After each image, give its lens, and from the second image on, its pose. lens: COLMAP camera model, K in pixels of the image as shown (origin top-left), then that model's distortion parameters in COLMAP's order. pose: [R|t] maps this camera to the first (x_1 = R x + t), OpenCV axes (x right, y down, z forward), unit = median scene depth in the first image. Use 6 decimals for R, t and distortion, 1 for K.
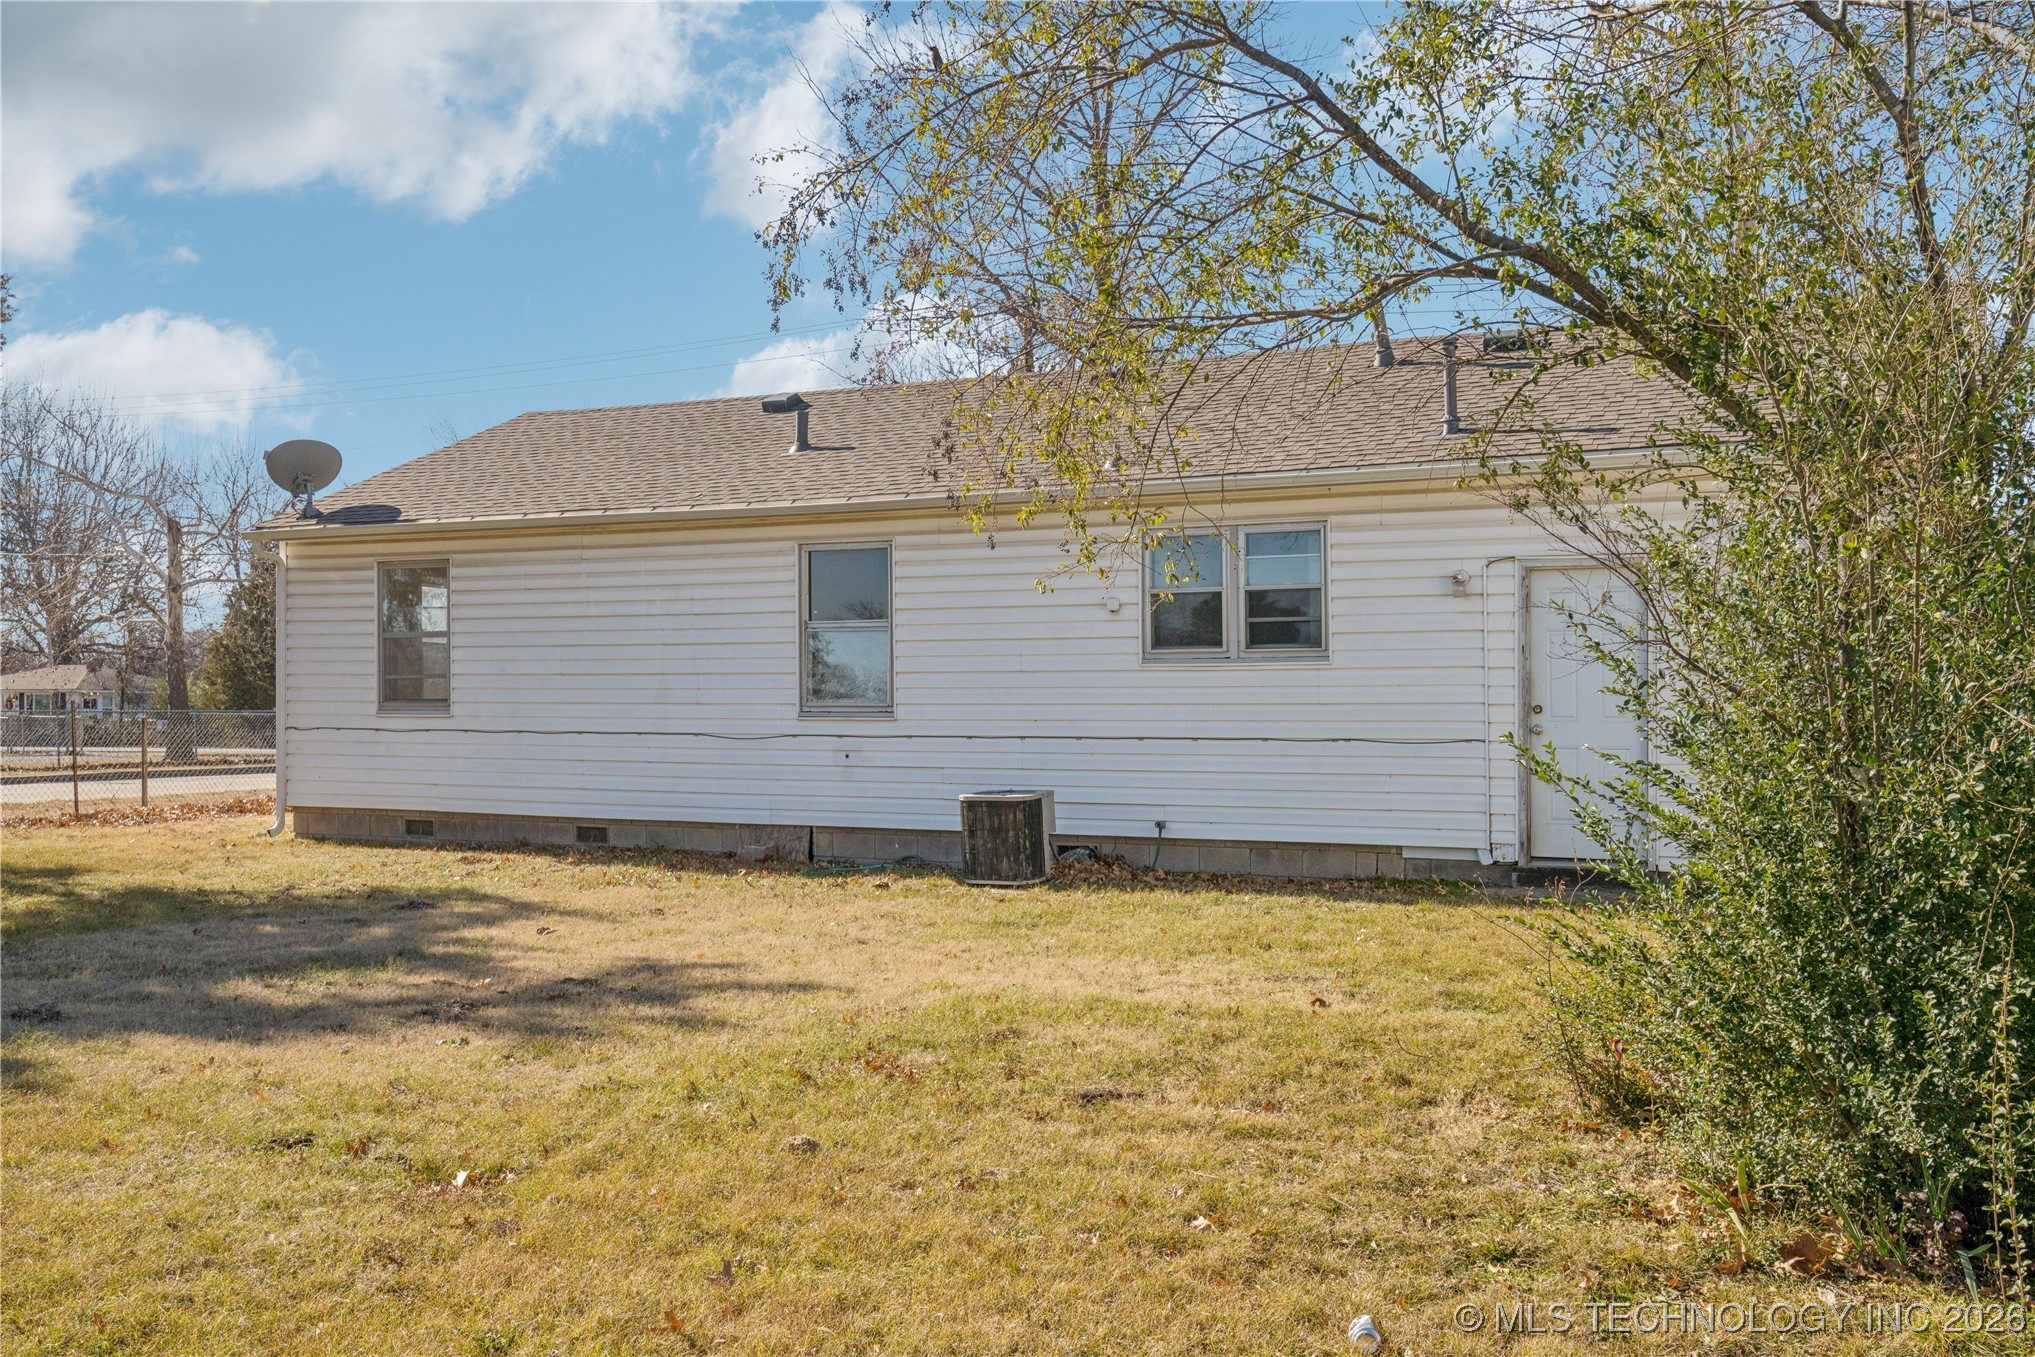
lens RADIAL K [[2004.5, 0, 1021.4], [0, 2004.5, 686.7], [0, 0, 1]] dist [-0.009070, 0.000000]
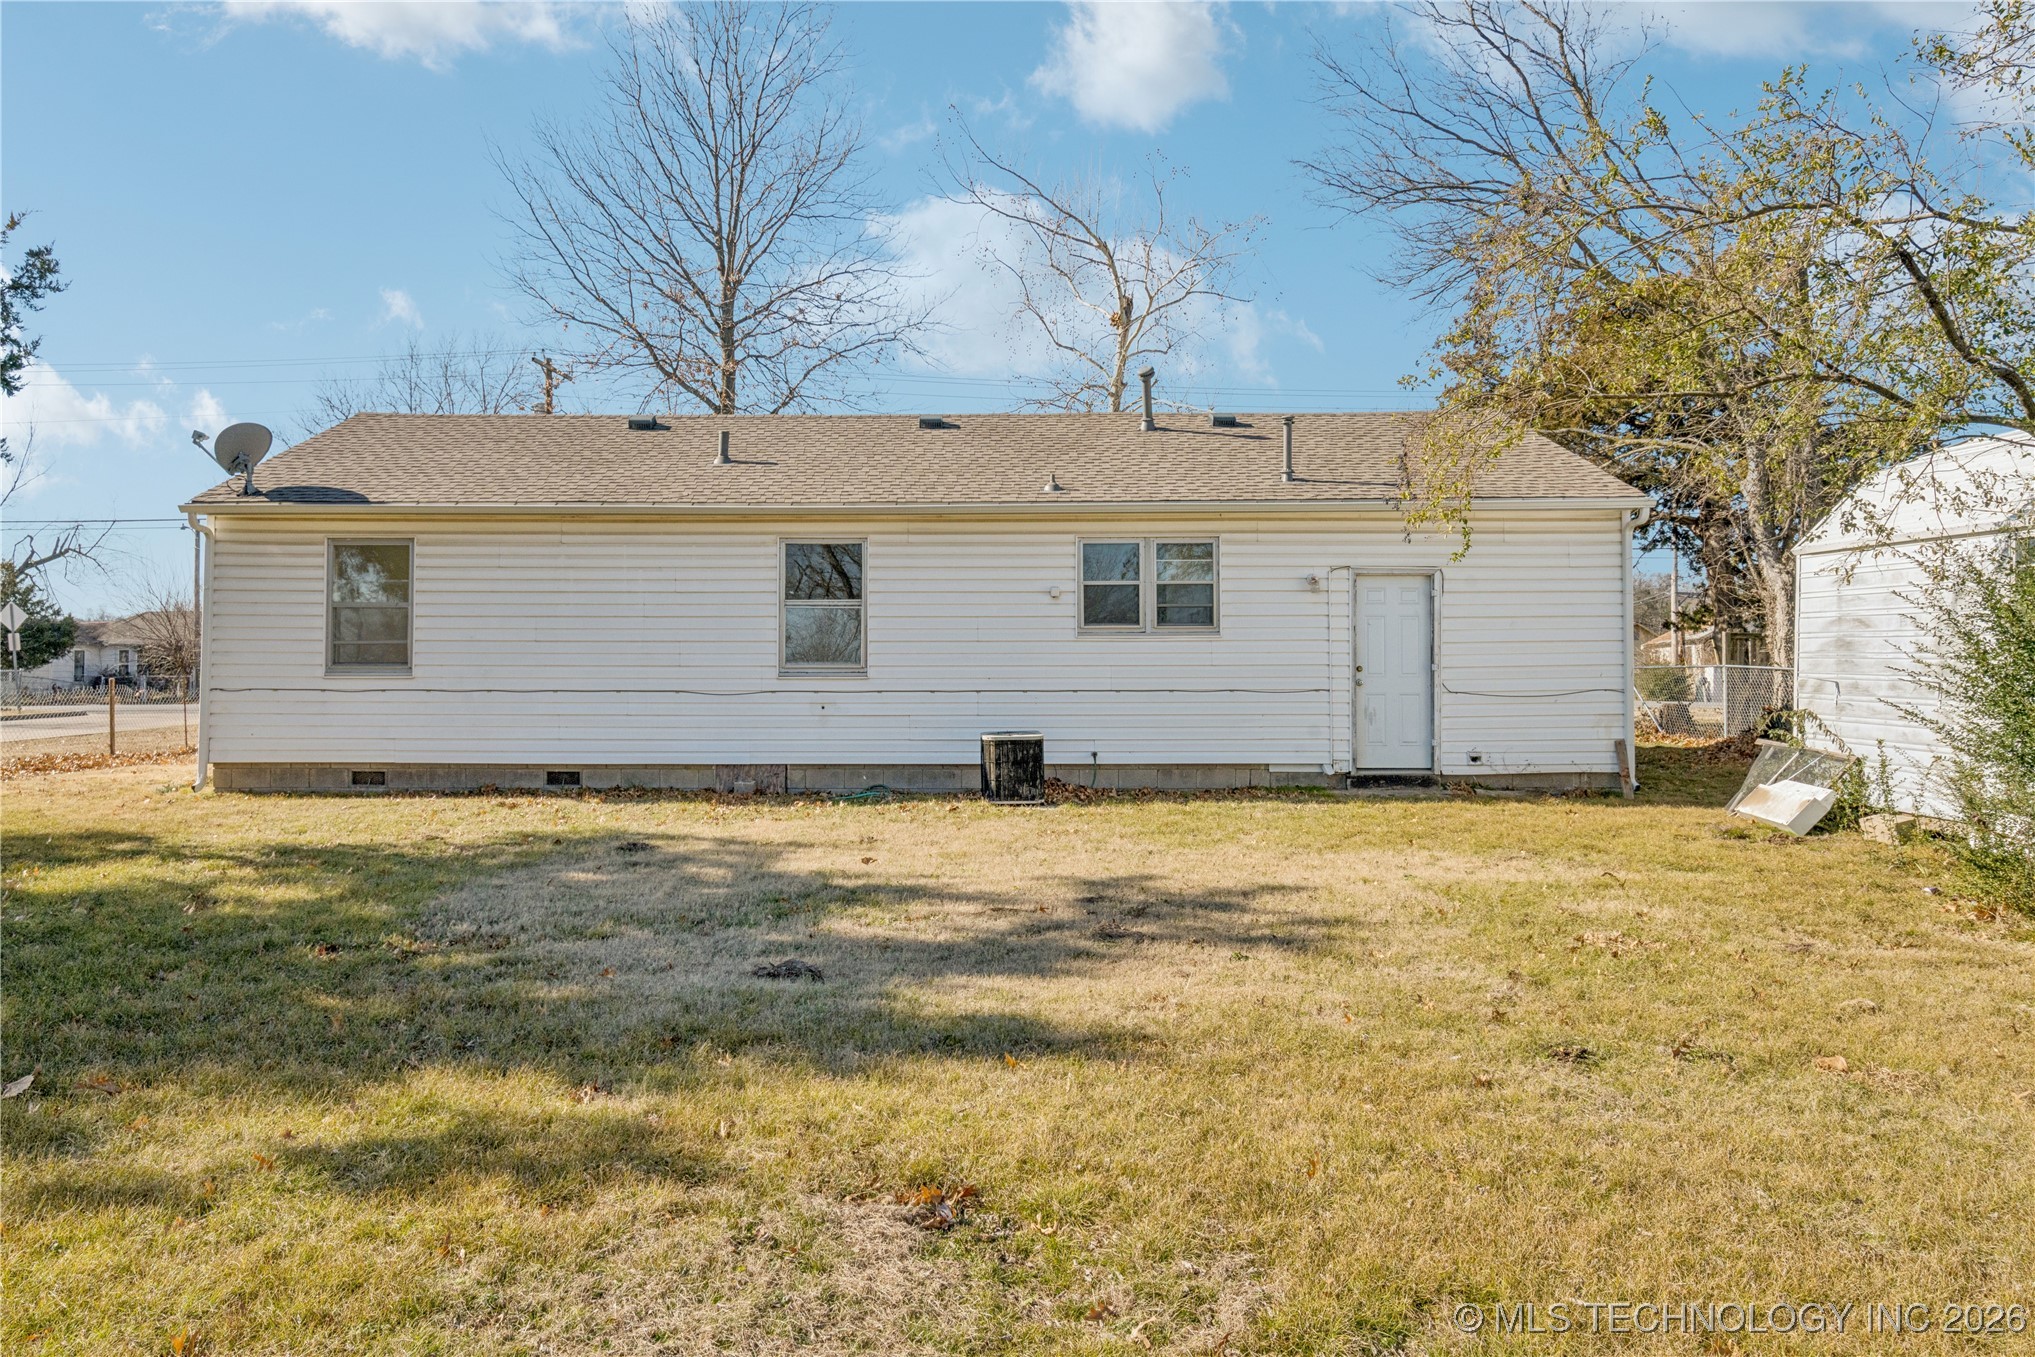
lens RADIAL K [[1400.8, 0, 988.8], [0, 1400.8, 616.0], [0, 0, 1]] dist [0.000948, 0.002622]
pose [[0.889958, 0.015247, 0.455787, -0.428338], [-0.002181, 0.999572, -0.029179, 0.002802], [-0.456037, 0.024974, 0.889610, 0.183174]]
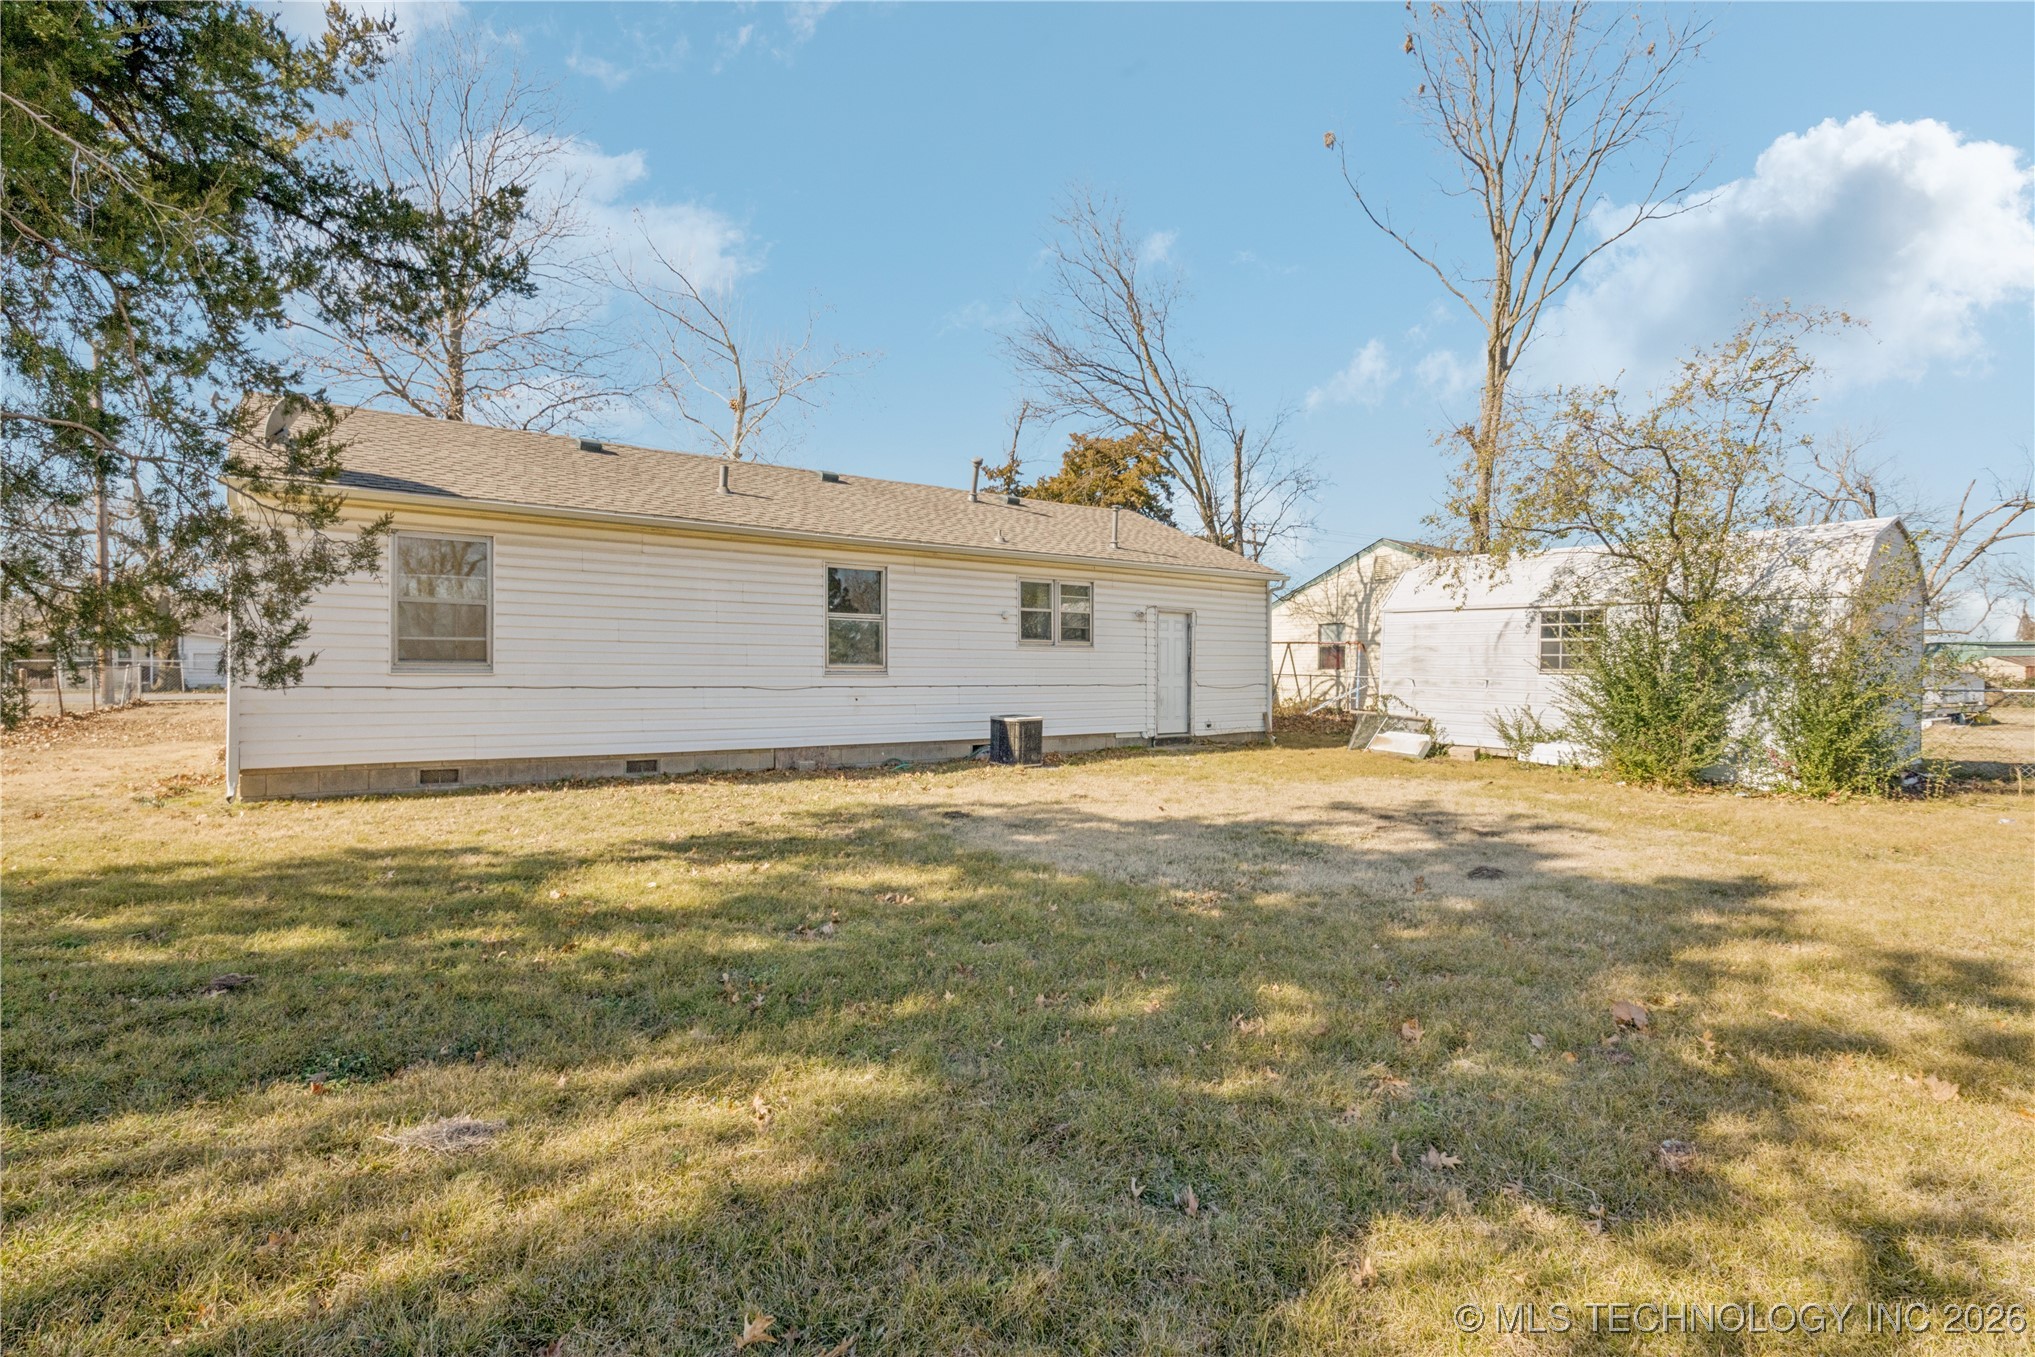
lens RADIAL K [[978.7, 0, 1018.2], [0, 978.7, 675.3], [0, 0, 1]] dist [-0.000975, -0.000094]
pose [[0.446361, -0.001120, 0.894852, -0.780095], [-0.011442, 0.999910, 0.006959, 0.009130], [-0.894780, -0.013345, 0.446308, 0.584709]]
